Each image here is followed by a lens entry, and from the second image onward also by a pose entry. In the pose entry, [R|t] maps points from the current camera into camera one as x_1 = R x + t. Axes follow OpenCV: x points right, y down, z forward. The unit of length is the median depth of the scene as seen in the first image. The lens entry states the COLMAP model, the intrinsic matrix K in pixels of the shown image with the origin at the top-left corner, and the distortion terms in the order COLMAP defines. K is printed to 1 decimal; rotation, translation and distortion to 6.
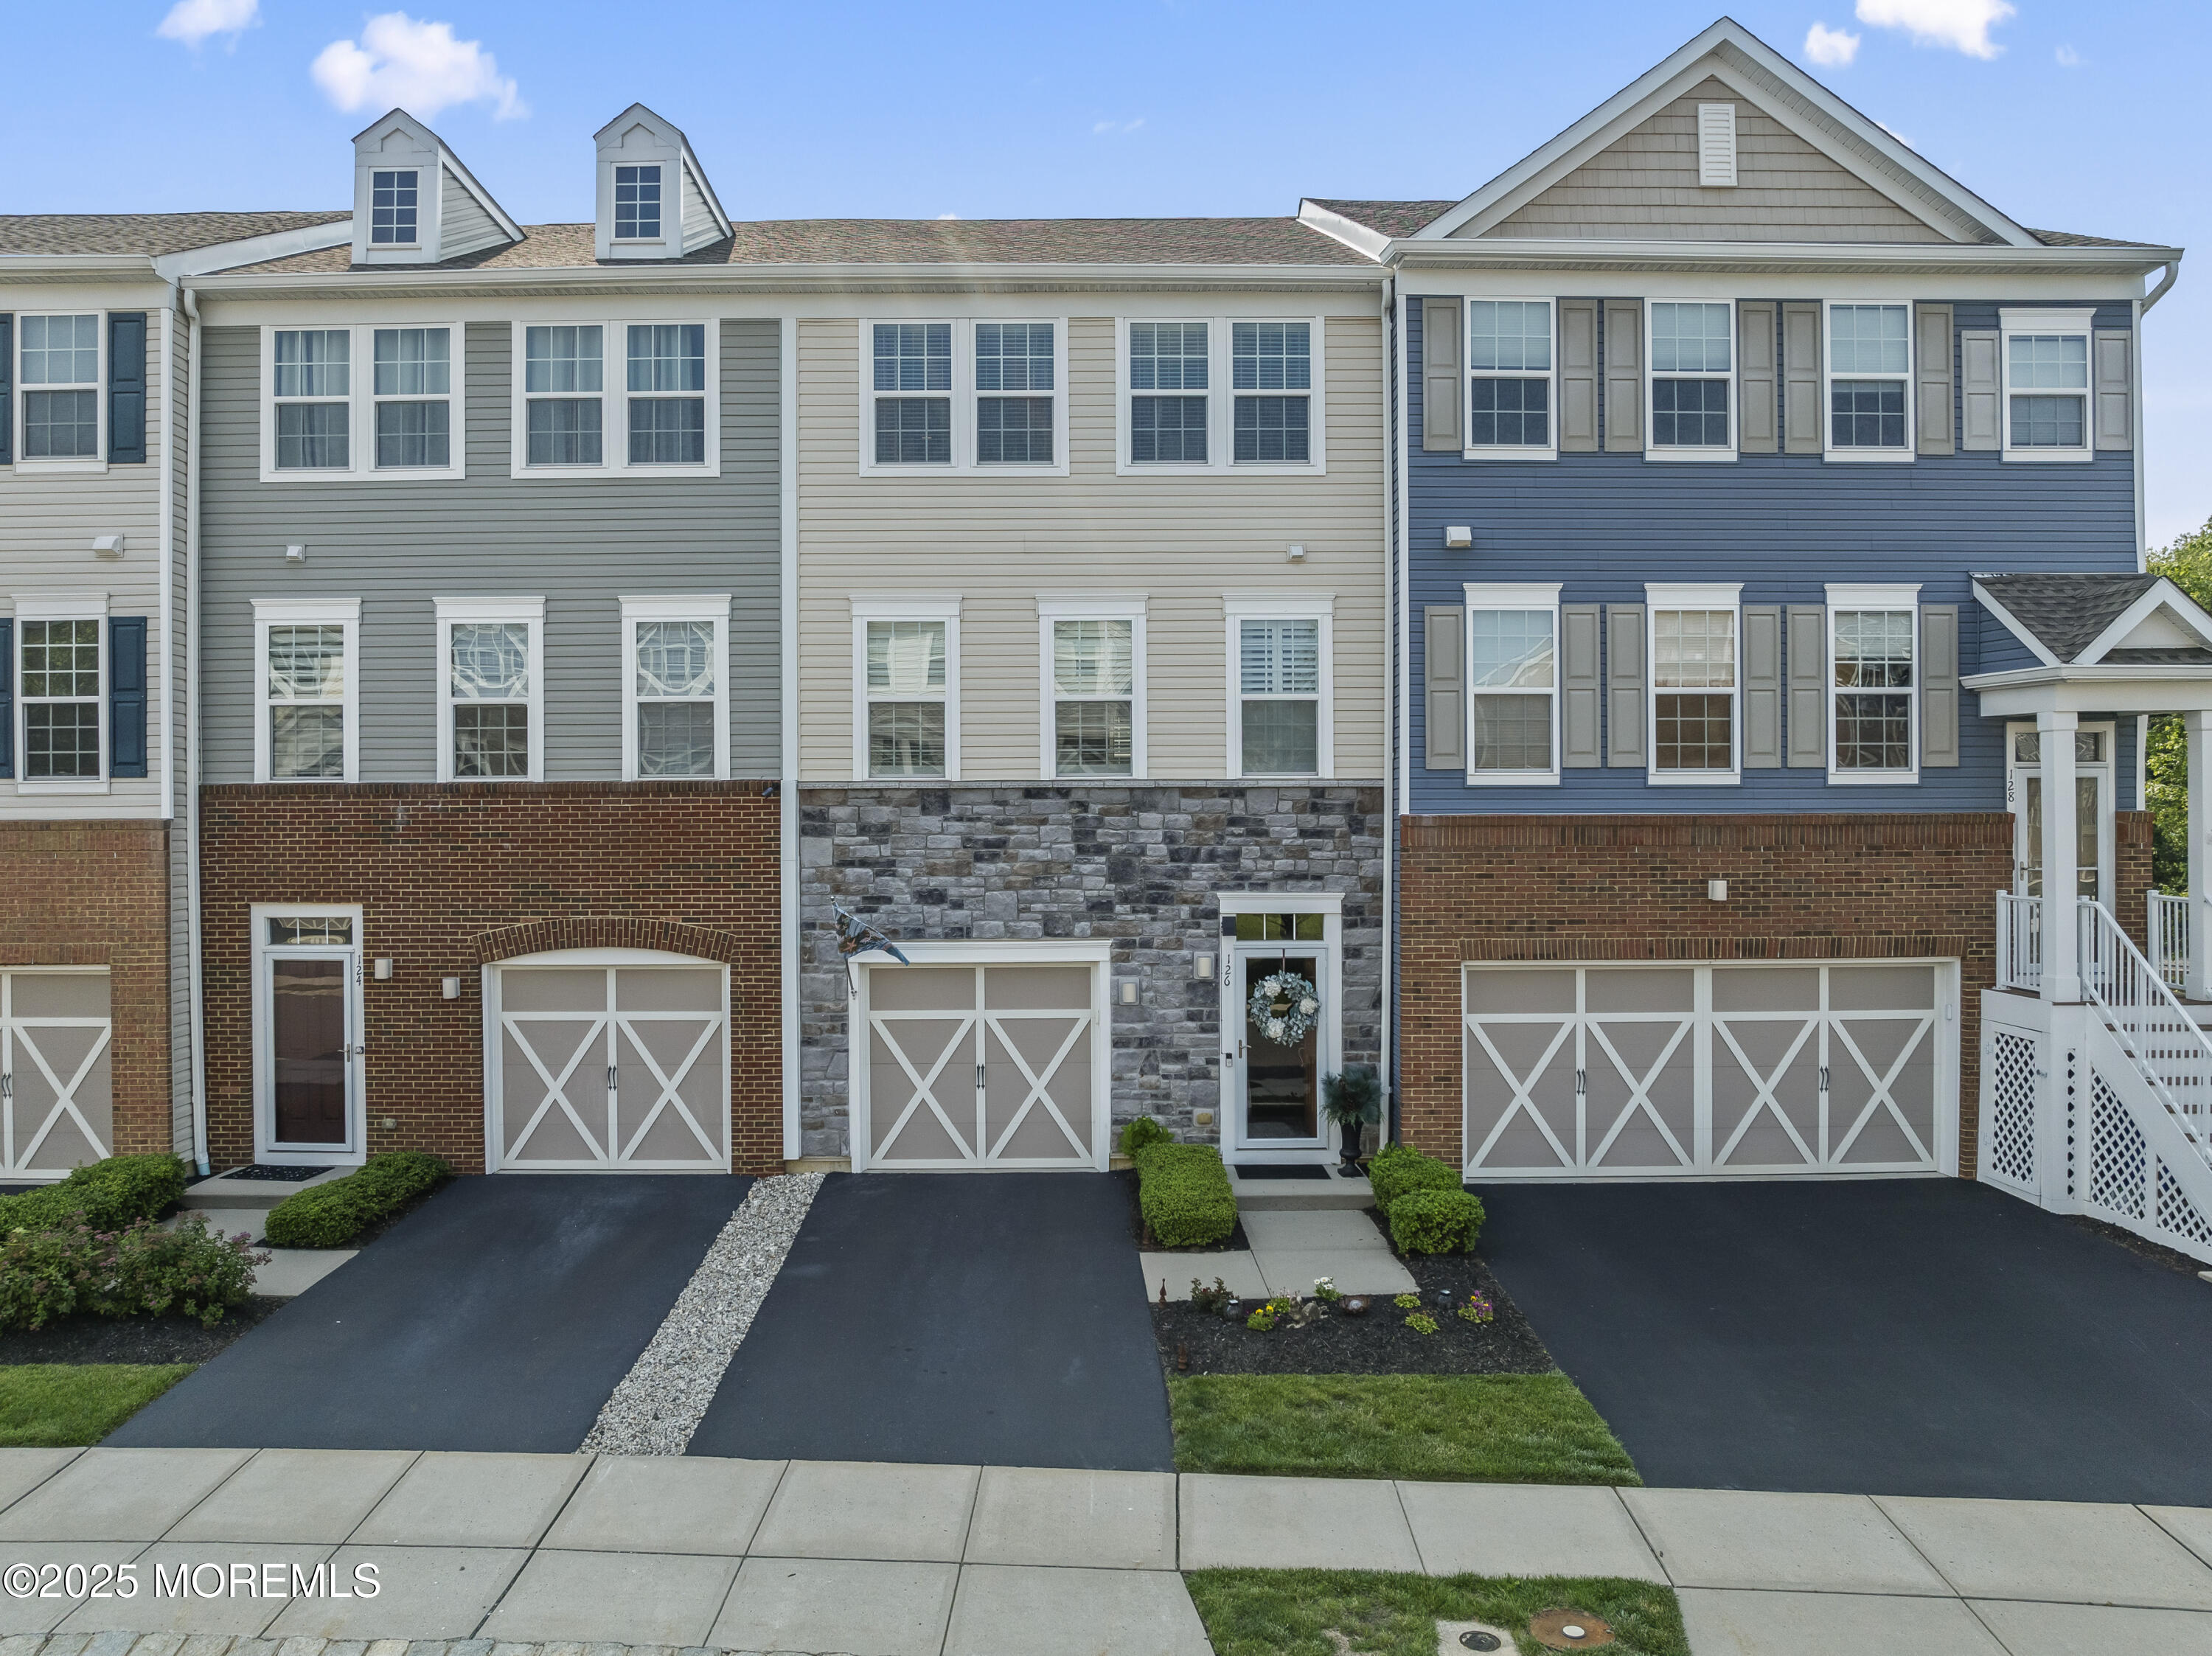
lens RADIAL K [[1630.0, 0, 1056.2], [0, 1630.0, 830.9], [0, 0, 1]] dist [0.039886, -0.056171]
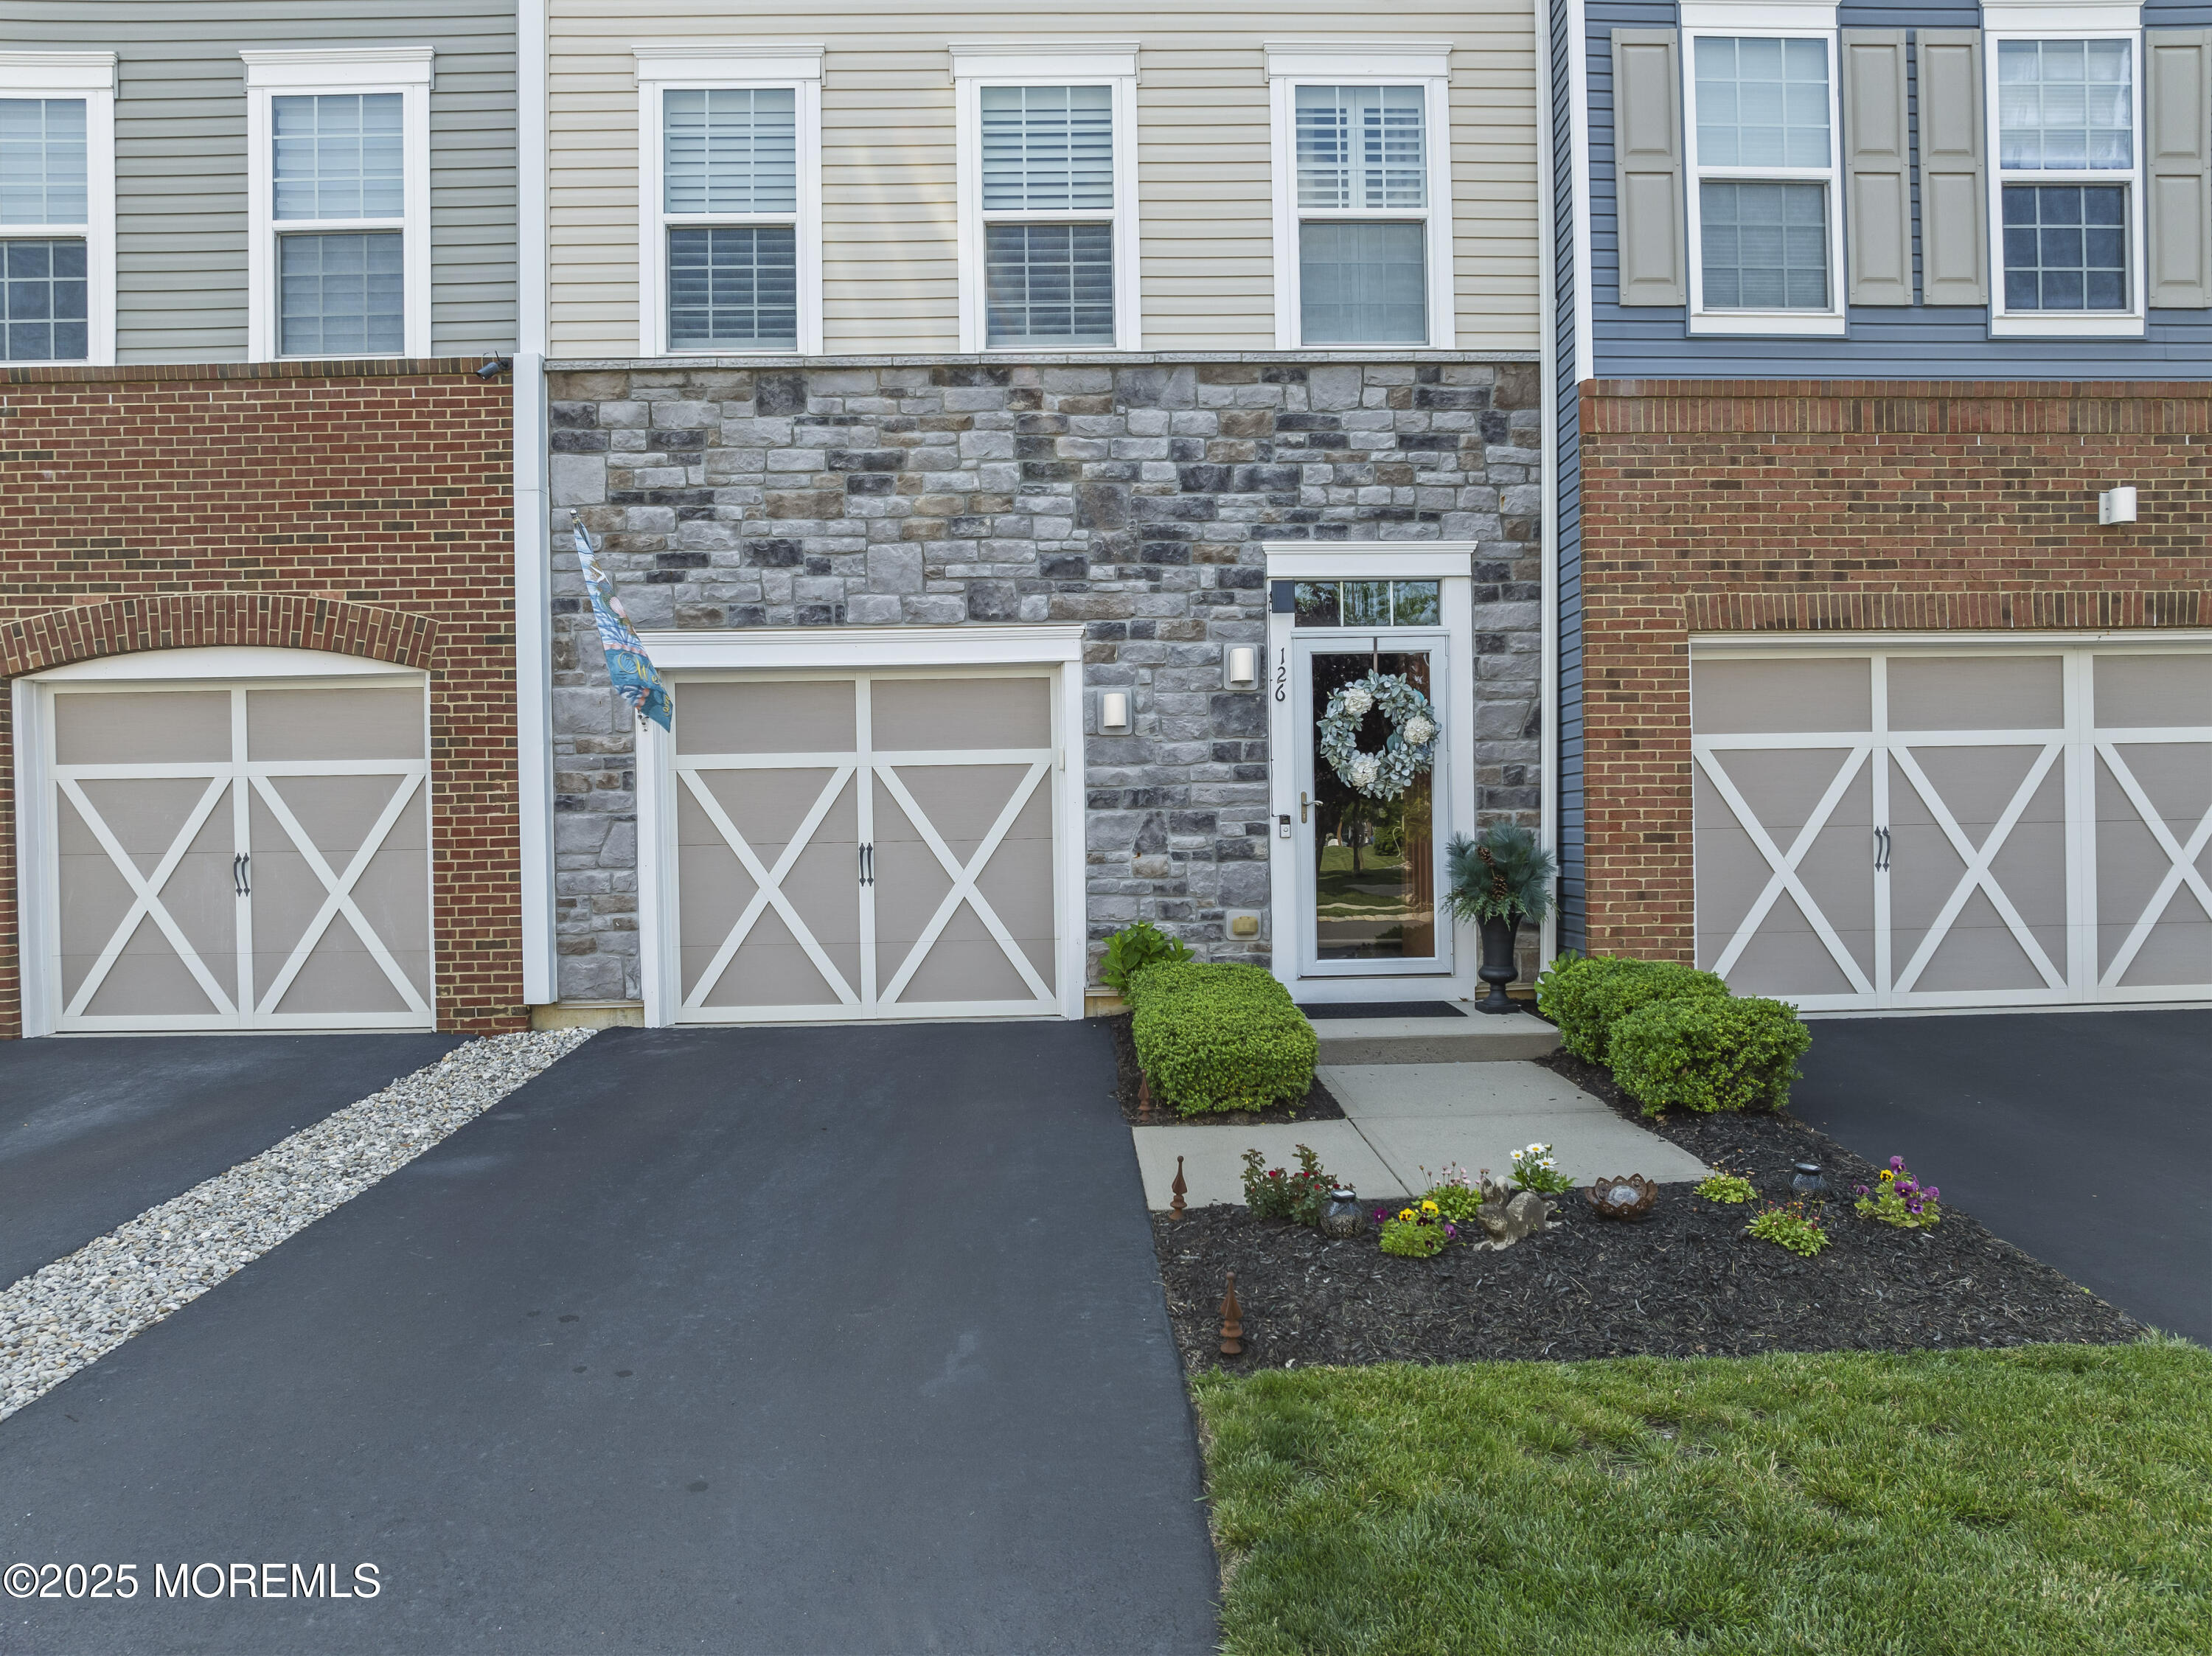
lens RADIAL K [[1534.7, 0, 1106.0], [0, 1534.7, 828.0], [0, 0, 1]] dist [-0.008761, -0.000954]
pose [[0.999664, -0.011406, 0.023262, 0.028258], [0.011660, 0.999873, -0.010850, 0.146277], [-0.023135, 0.011118, 0.999671, 0.447683]]
